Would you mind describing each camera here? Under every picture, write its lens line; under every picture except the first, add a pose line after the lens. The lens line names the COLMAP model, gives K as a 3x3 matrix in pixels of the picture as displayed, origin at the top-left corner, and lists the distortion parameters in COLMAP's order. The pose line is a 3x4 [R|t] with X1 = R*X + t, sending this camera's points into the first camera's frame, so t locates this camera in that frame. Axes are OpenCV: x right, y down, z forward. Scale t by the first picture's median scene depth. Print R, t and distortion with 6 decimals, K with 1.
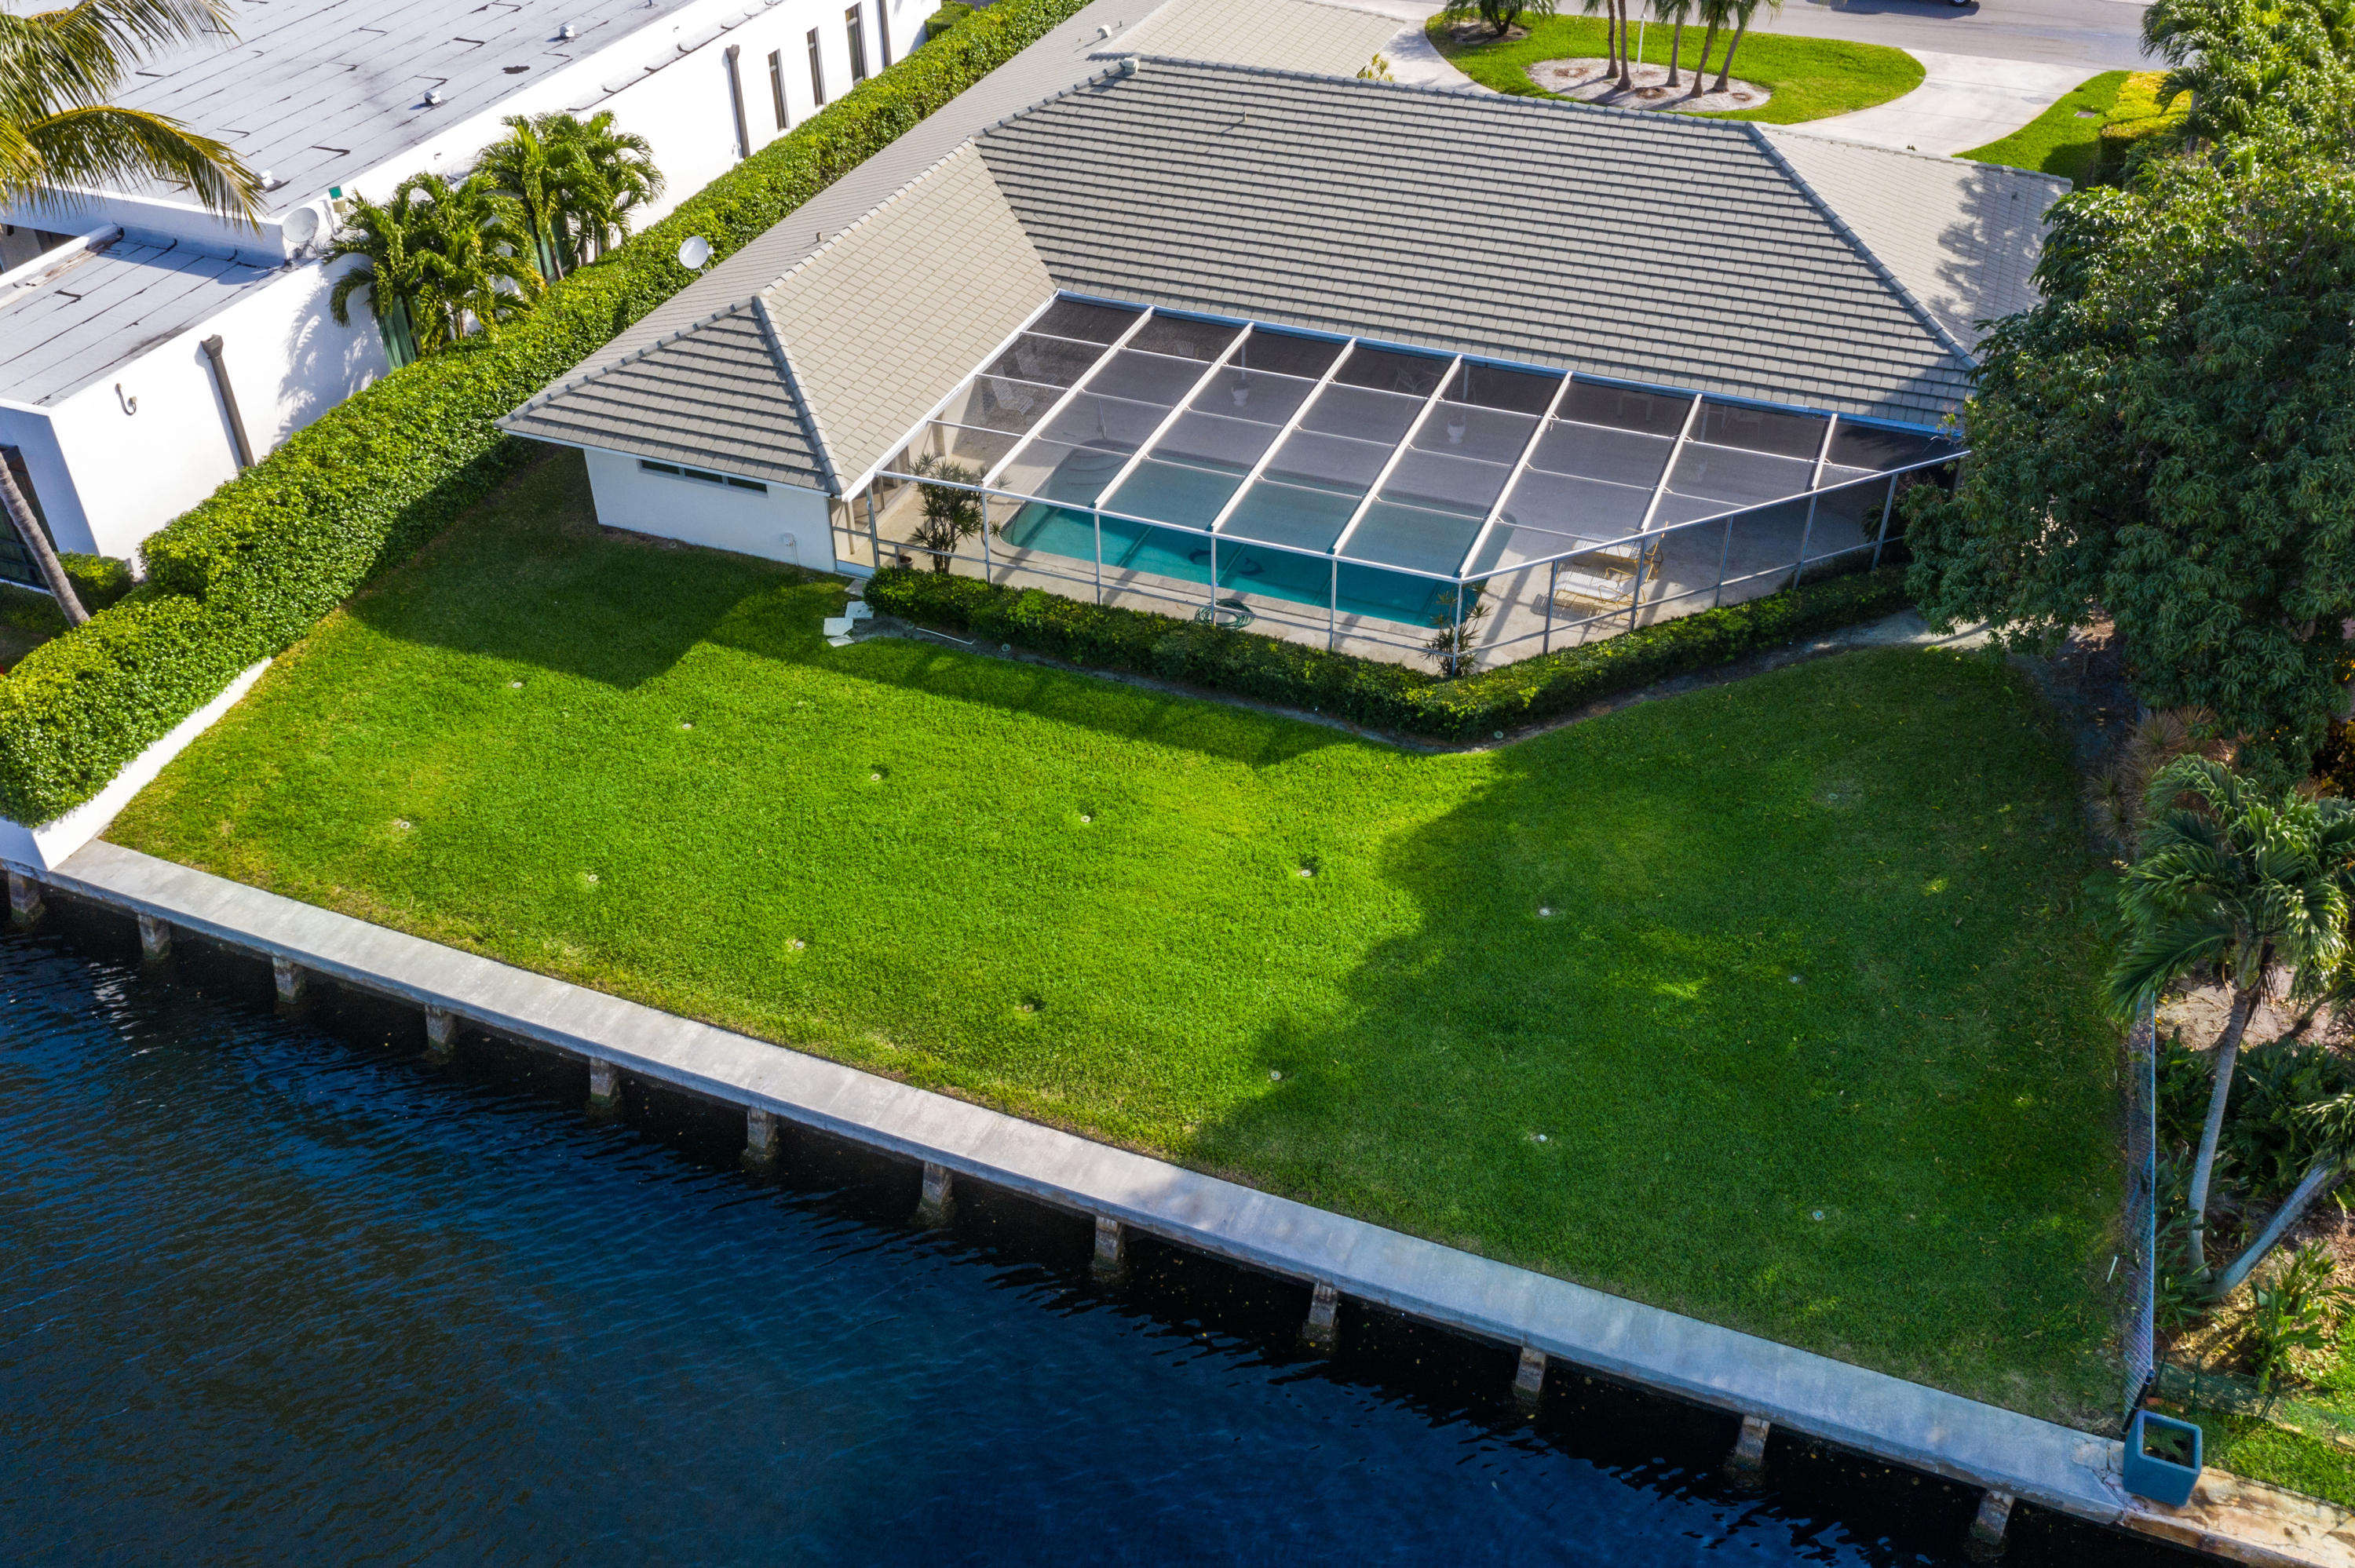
lens RADIAL K [[2040.1, 0, 1182.4], [0, 2040.1, 732.9], [0, 0, 1]] dist [-0.038476, 0.000424]
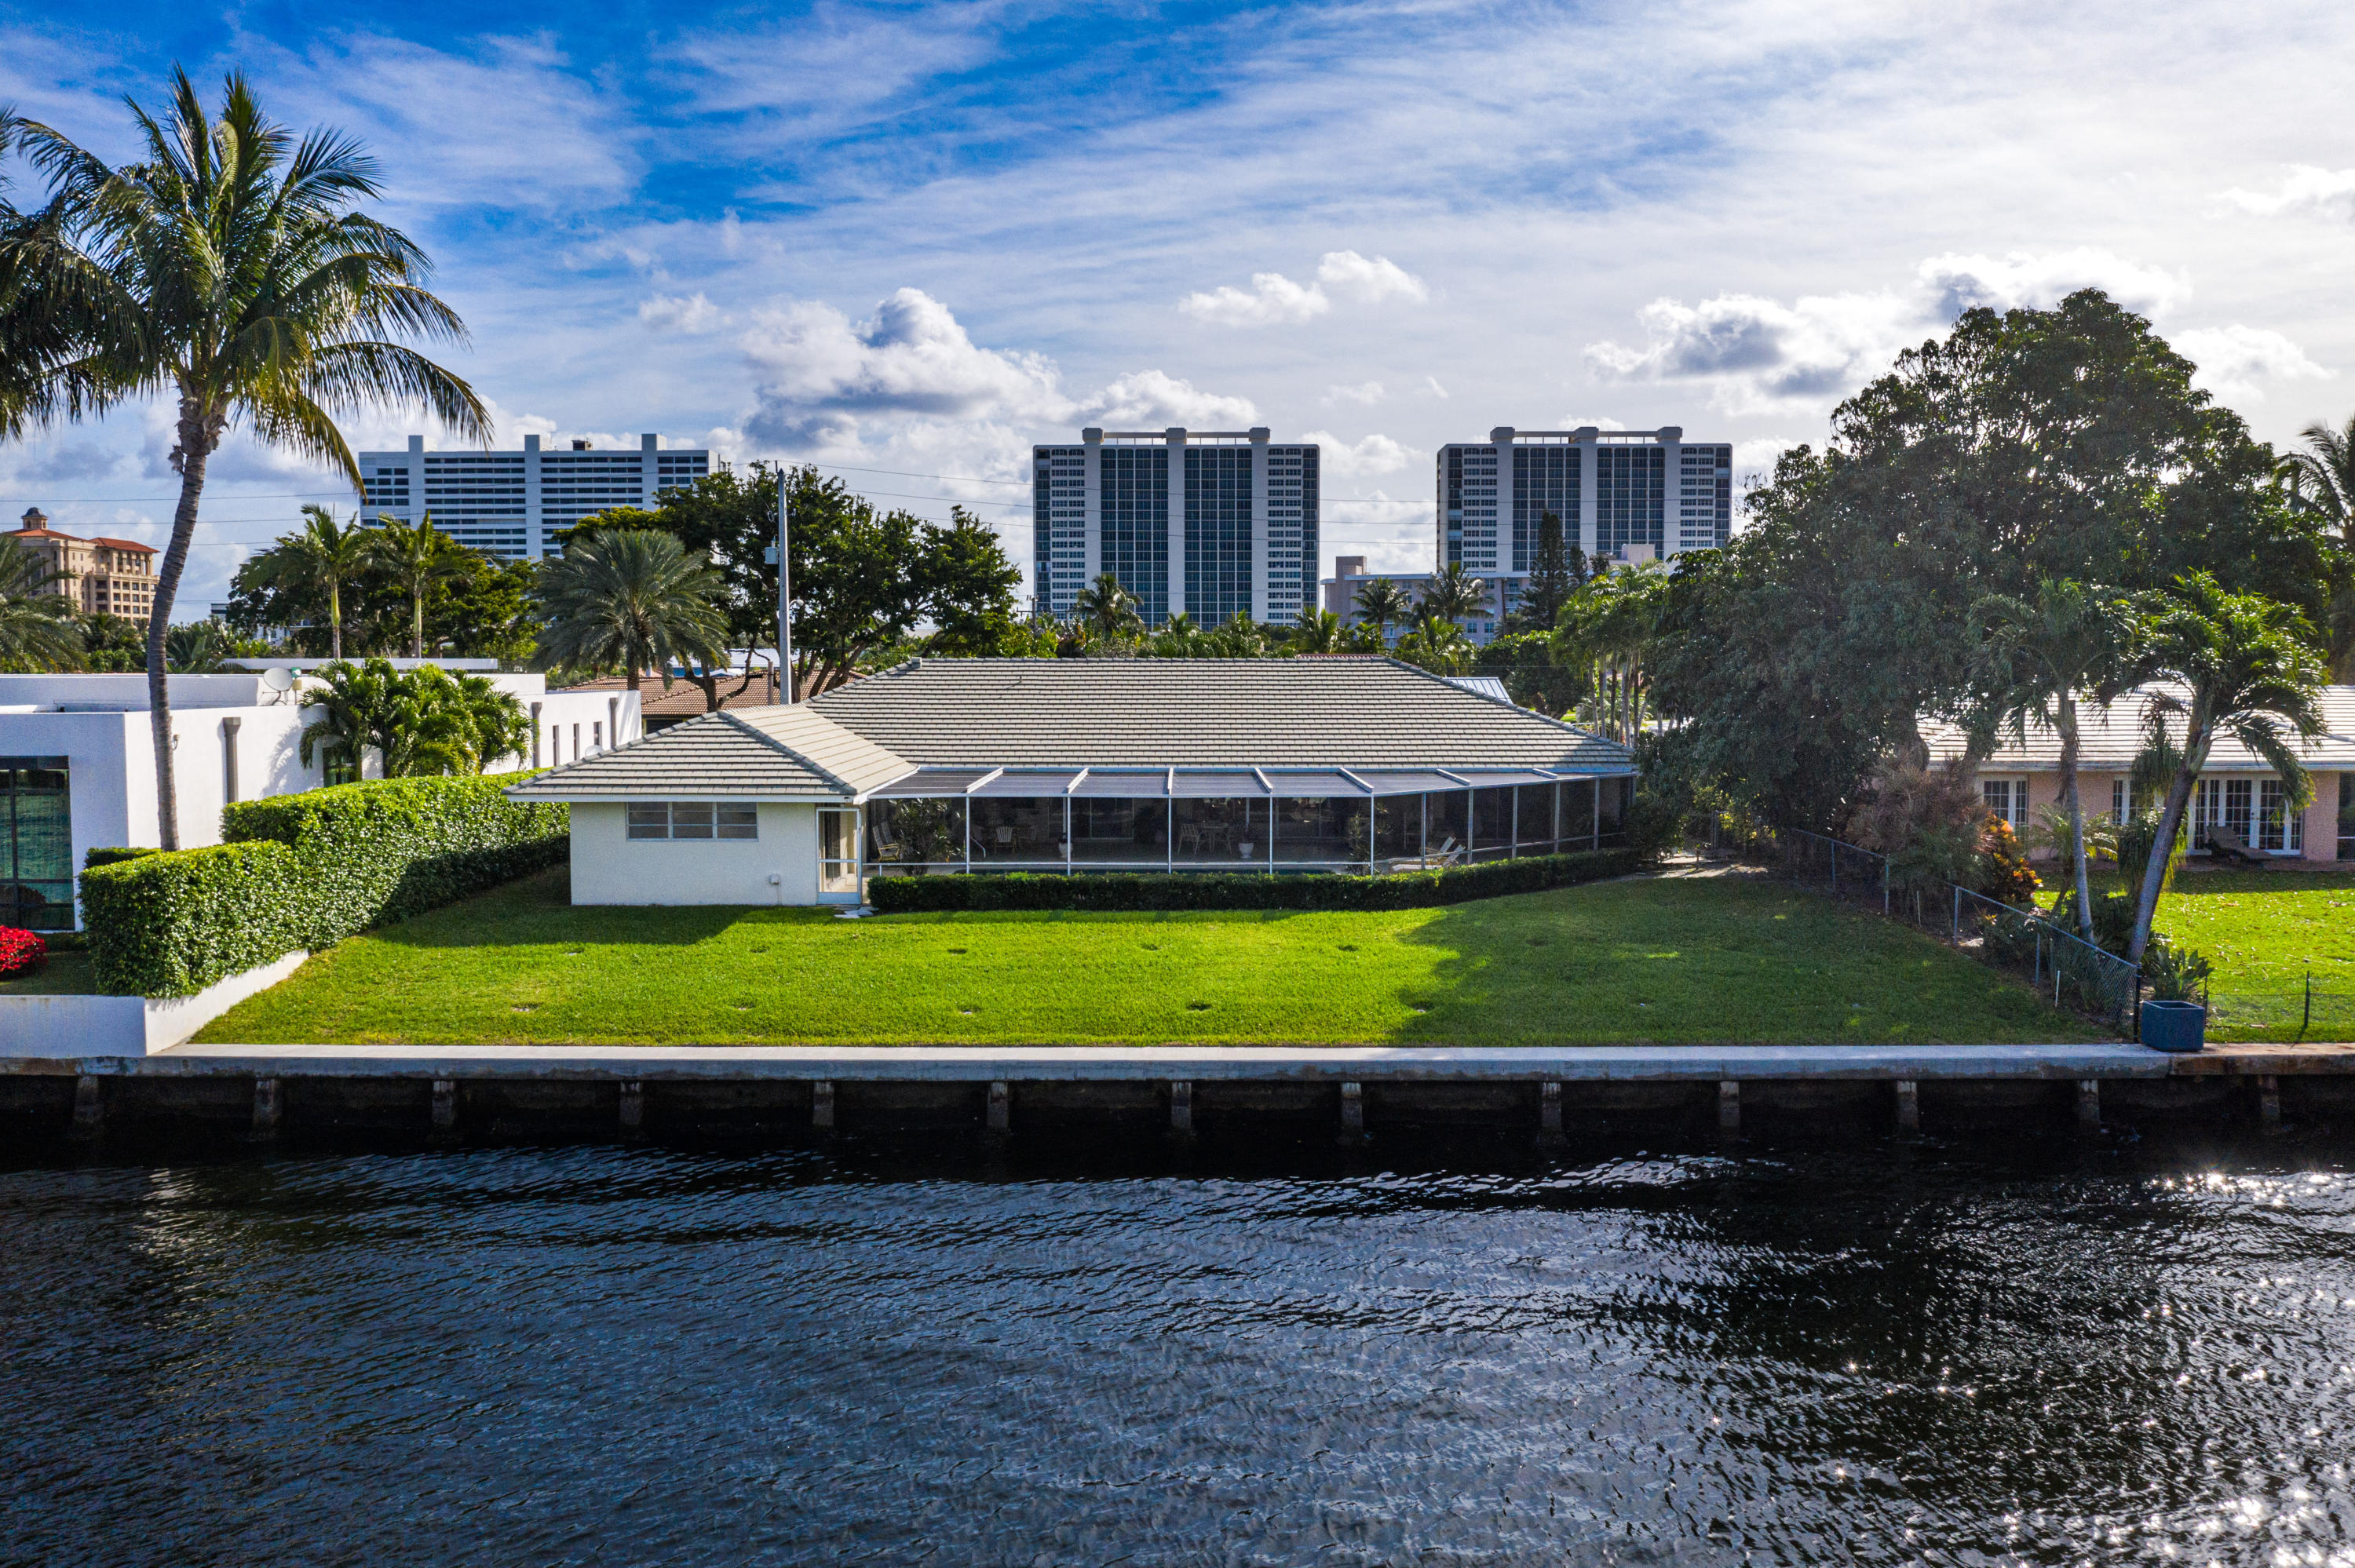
lens RADIAL K [[1891.9, 0, 1177.5], [0, 1891.9, 784.0], [0, 0, 1]] dist [-0.030470, 0.011733]
pose [[0.928791, -0.007413, 0.370530, -0.374022], [0.206065, 0.841329, -0.499703, 0.437689], [-0.308033, 0.540473, 0.782946, 0.063993]]
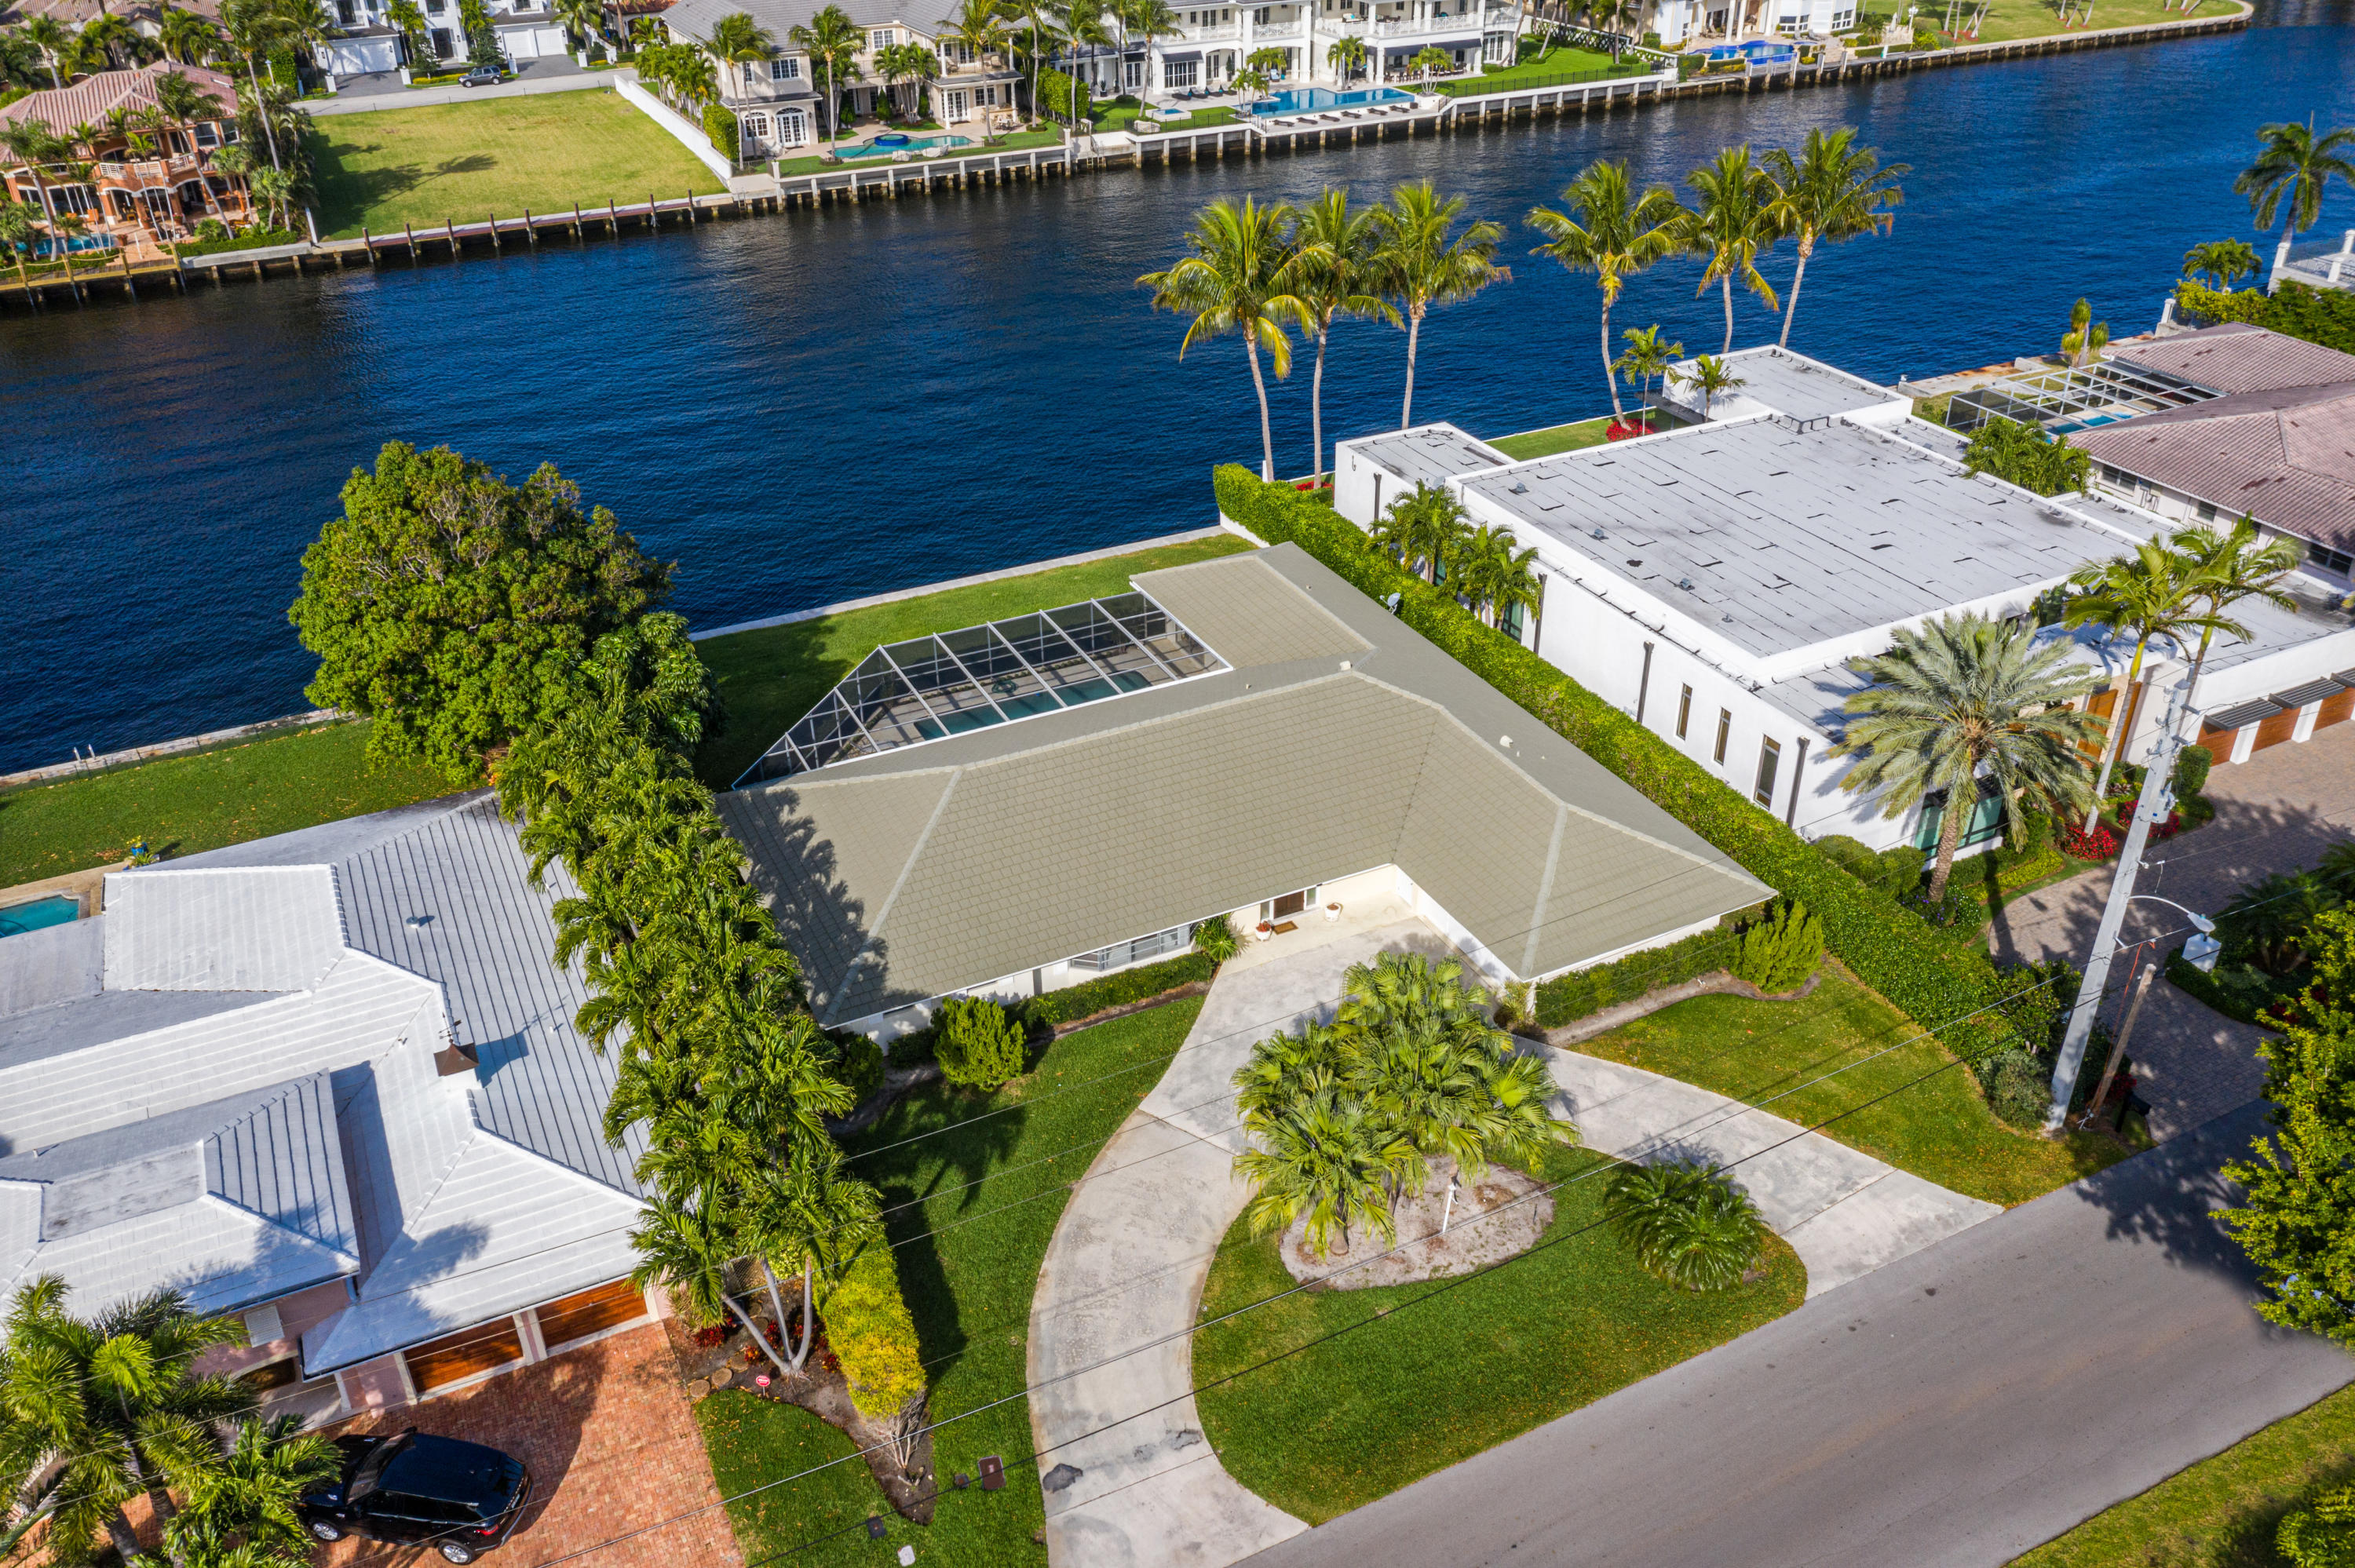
lens RADIAL K [[1794.6, 0, 1172.2], [0, 1794.6, 832.6], [0, 0, 1]] dist [-0.022356, 0.004905]
pose [[-0.671764, 0.420338, -0.609958, 1.071769], [-0.415488, 0.467895, 0.780028, -1.467946], [0.613272, 0.777425, -0.139669, 1.425551]]
